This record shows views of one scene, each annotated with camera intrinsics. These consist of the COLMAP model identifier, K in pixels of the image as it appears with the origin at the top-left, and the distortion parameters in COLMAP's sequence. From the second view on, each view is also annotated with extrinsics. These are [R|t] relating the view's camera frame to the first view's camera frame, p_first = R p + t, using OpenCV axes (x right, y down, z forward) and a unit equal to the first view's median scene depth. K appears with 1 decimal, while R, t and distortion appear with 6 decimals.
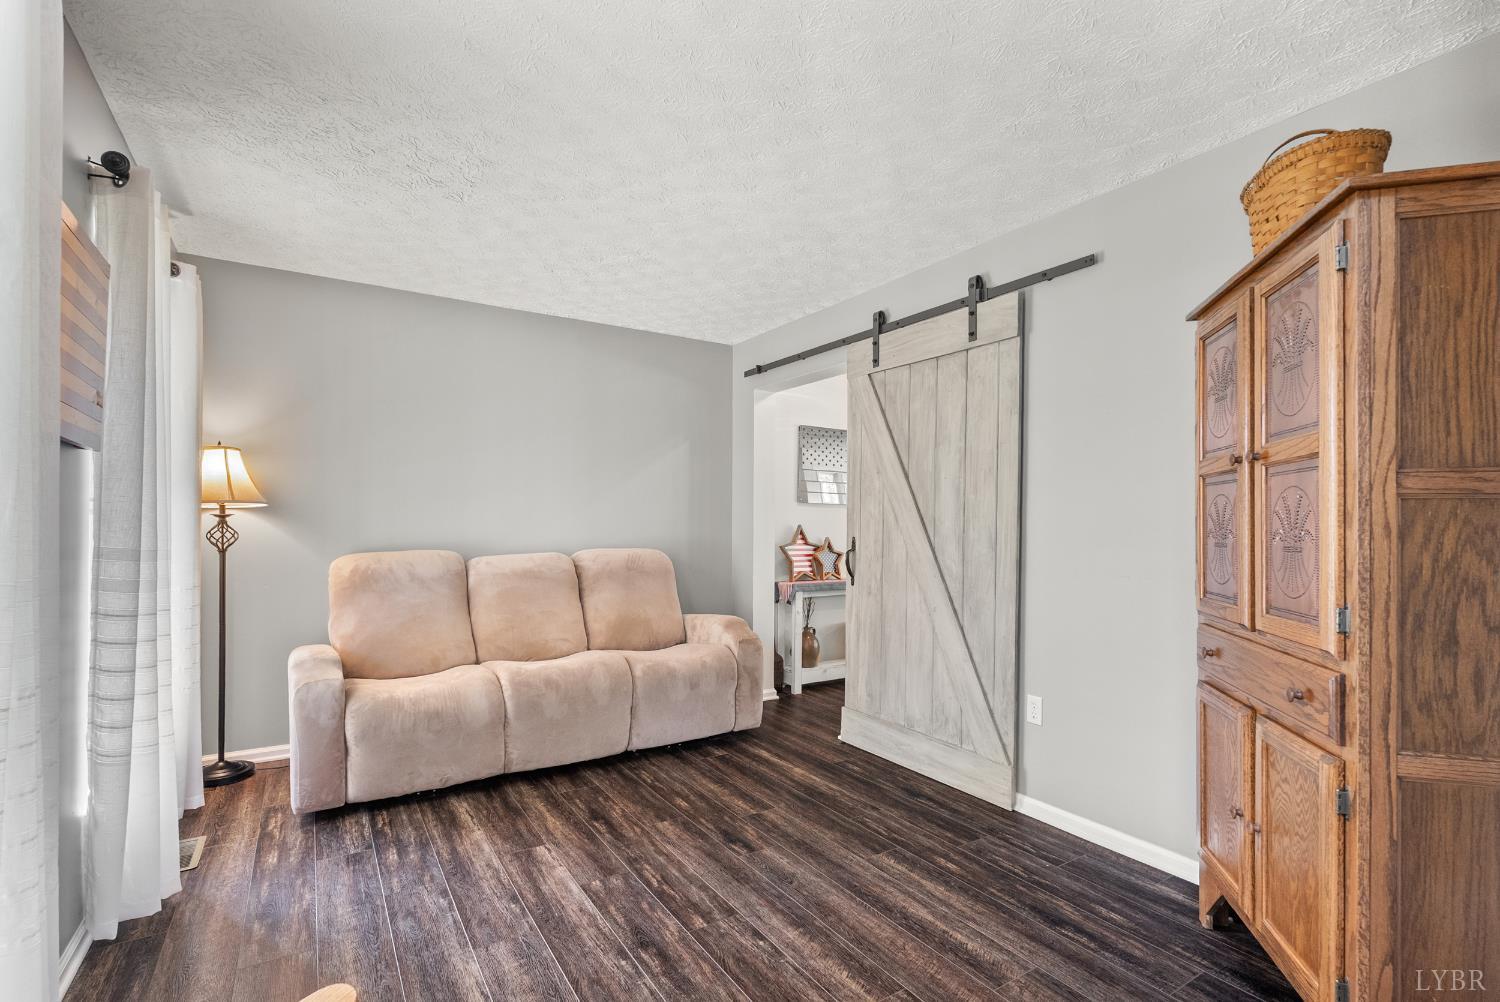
lens RADIAL K [[671.6, 0, 749.0], [0, 671.6, 506.5], [0, 0, 1]] dist [-0.002222, -0.000415]
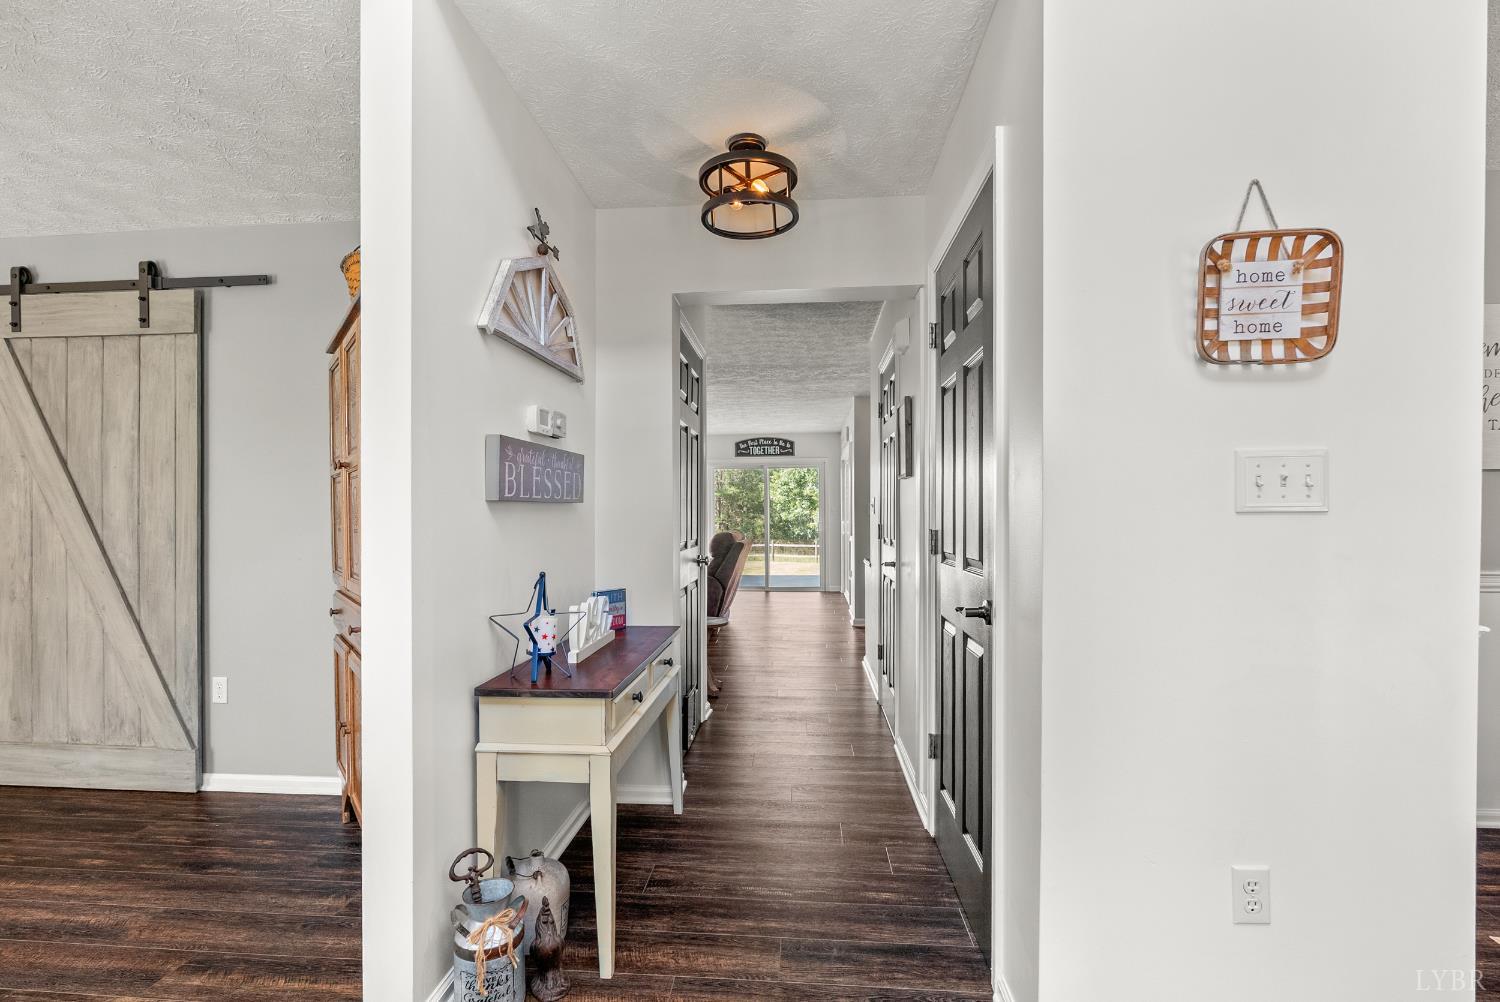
lens RADIAL K [[682.6, 0, 749.5], [0, 682.6, 517.4], [0, 0, 1]] dist [0.000219, -0.000727]
pose [[0.618681, -0.012147, 0.785548, 0.095970], [-0.009921, 0.999680, 0.023271, -0.003248], [-0.785580, -0.022191, 0.618363, -0.309282]]
